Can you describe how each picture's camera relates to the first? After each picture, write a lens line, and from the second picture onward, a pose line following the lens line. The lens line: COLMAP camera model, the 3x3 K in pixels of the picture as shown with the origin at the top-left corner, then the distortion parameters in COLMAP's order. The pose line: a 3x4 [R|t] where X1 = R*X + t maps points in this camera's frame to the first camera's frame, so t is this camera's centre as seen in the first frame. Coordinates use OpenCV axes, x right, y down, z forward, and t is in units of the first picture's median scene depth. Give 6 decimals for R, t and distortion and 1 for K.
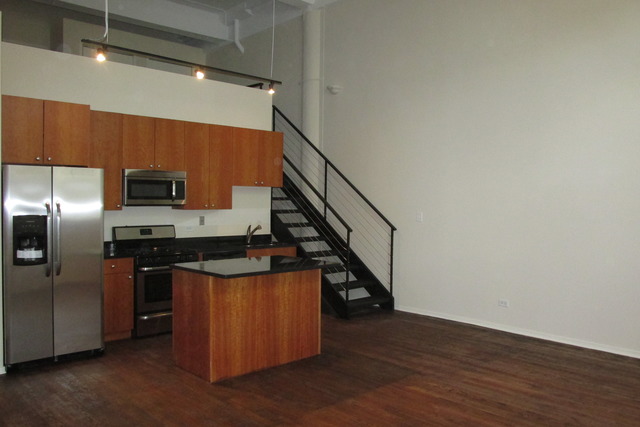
lens RADIAL K [[536.3, 0, 320.0], [0, 536.3, 213.5], [0, 0, 1]] dist [-0.003056, -0.010339]
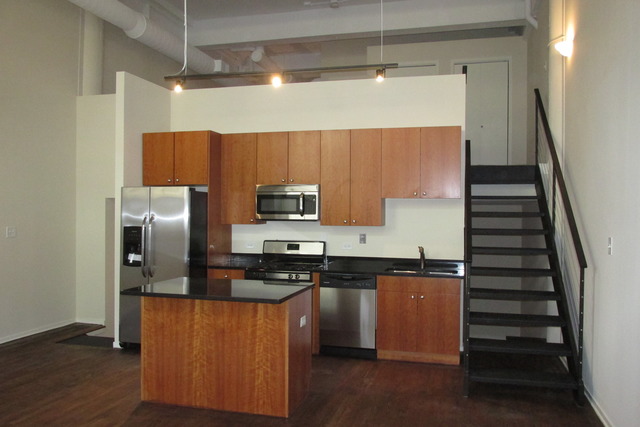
lens RADIAL K [[530.4, 0, 320.0], [0, 530.4, 213.5], [0, 0, 1]] dist [-0.022925, 0.002288]
pose [[0.524135, -0.002615, -0.851631, 0.665055], [-0.024922, 0.999520, -0.018407, -0.013298], [0.851271, 0.030872, 0.523818, 0.643047]]
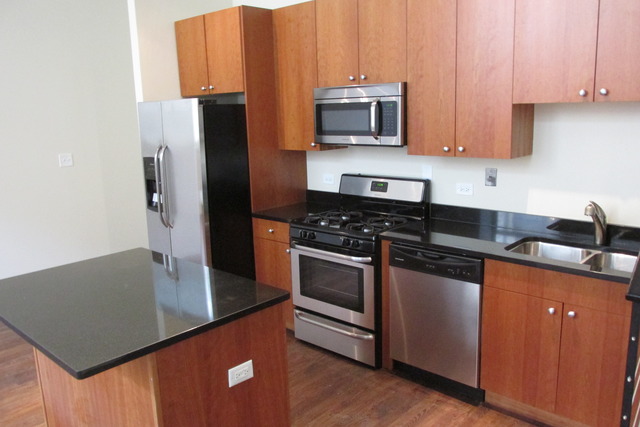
lens RADIAL K [[530.4, 0, 320.0], [0, 530.4, 213.5], [0, 0, 1]] dist [-0.022925, 0.002288]
pose [[0.078606, 0.180193, -0.980485, 0.339291], [0.004116, 0.983462, 0.181070, -0.056990], [0.996897, -0.018269, 0.076564, 1.085892]]
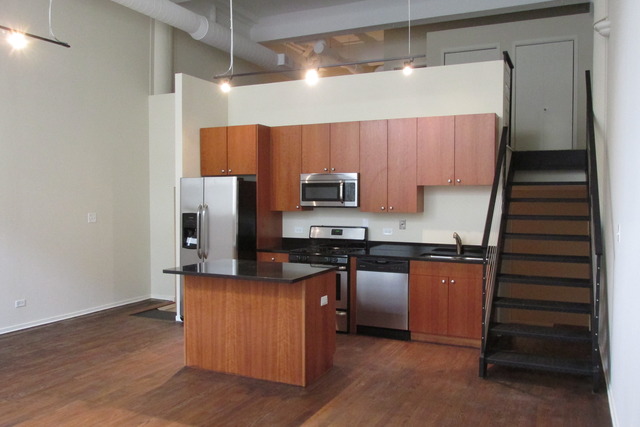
lens RADIAL K [[530.4, 0, 320.0], [0, 530.4, 213.5], [0, 0, 1]] dist [-0.022925, 0.002288]
pose [[0.366441, 0.020935, -0.930206, 0.775474], [-0.022655, 0.999651, 0.013574, -0.019360], [0.930165, 0.016100, 0.366787, 0.719762]]
